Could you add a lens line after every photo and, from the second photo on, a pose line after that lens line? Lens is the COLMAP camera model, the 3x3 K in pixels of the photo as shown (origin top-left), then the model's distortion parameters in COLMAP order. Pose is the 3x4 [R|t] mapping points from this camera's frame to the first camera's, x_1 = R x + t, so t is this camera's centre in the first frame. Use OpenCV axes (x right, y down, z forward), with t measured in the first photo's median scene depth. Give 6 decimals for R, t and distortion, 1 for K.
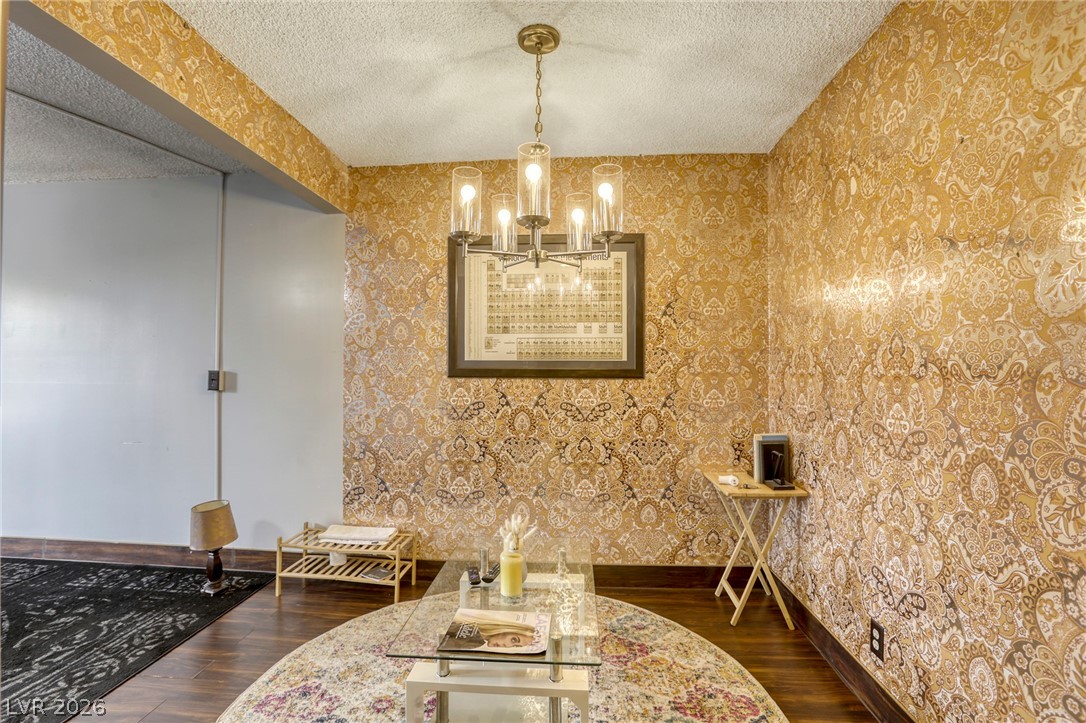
lens RADIAL K [[512.9, 0, 566.5], [0, 512.9, 361.7], [0, 0, 1]] dist [-0.046408, 0.011576]
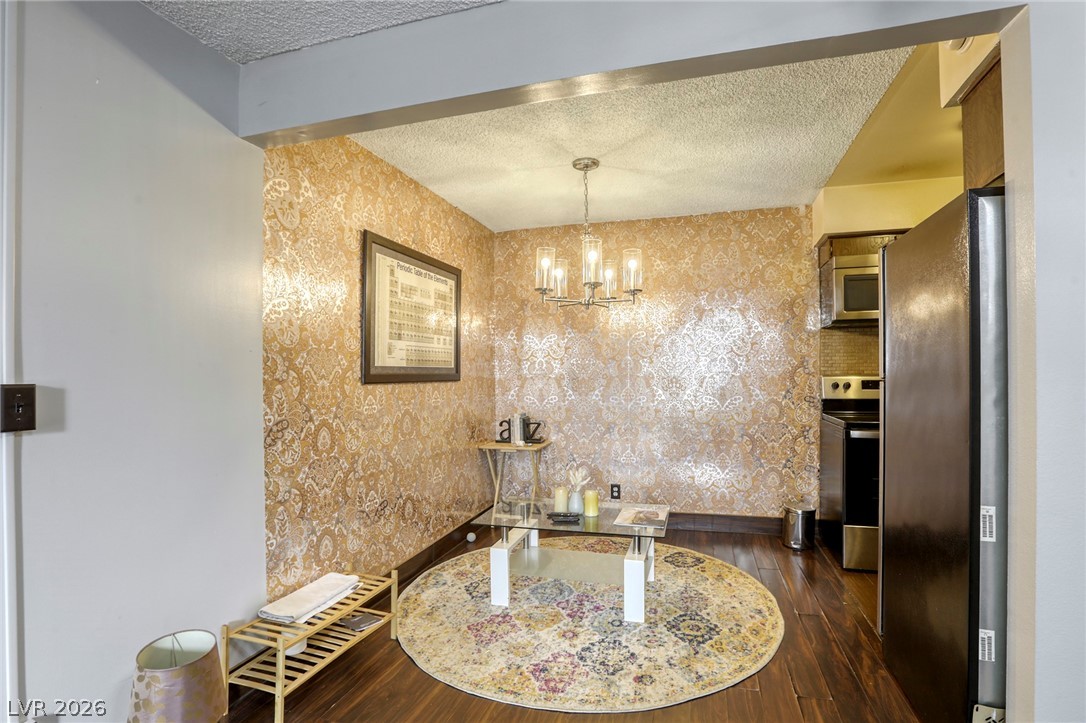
lens RADIAL K [[512.9, 0, 530.3], [0, 512.9, 377.4], [0, 0, 1]] dist [-0.046408, 0.011576]
pose [[0.244627, -0.011783, 0.969546, -1.037278], [0.004568, 0.999929, 0.010999, 0.009281], [-0.969607, 0.001738, 0.244663, 0.492838]]
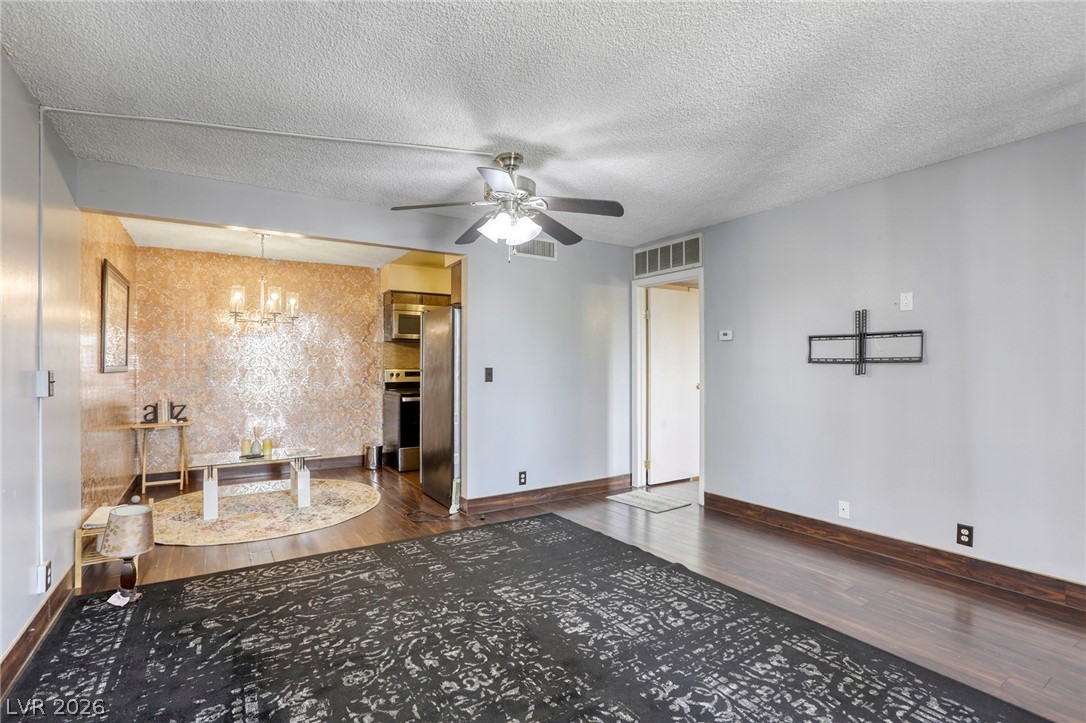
lens RADIAL K [[512.9, 0, 553.1], [0, 512.9, 362.2], [0, 0, 1]] dist [-0.046408, 0.011576]
pose [[-0.614796, 0.002711, 0.788681, -2.185054], [-0.005968, 0.999949, -0.008089, 0.005034], [-0.788663, -0.009680, -0.614749, 1.057920]]
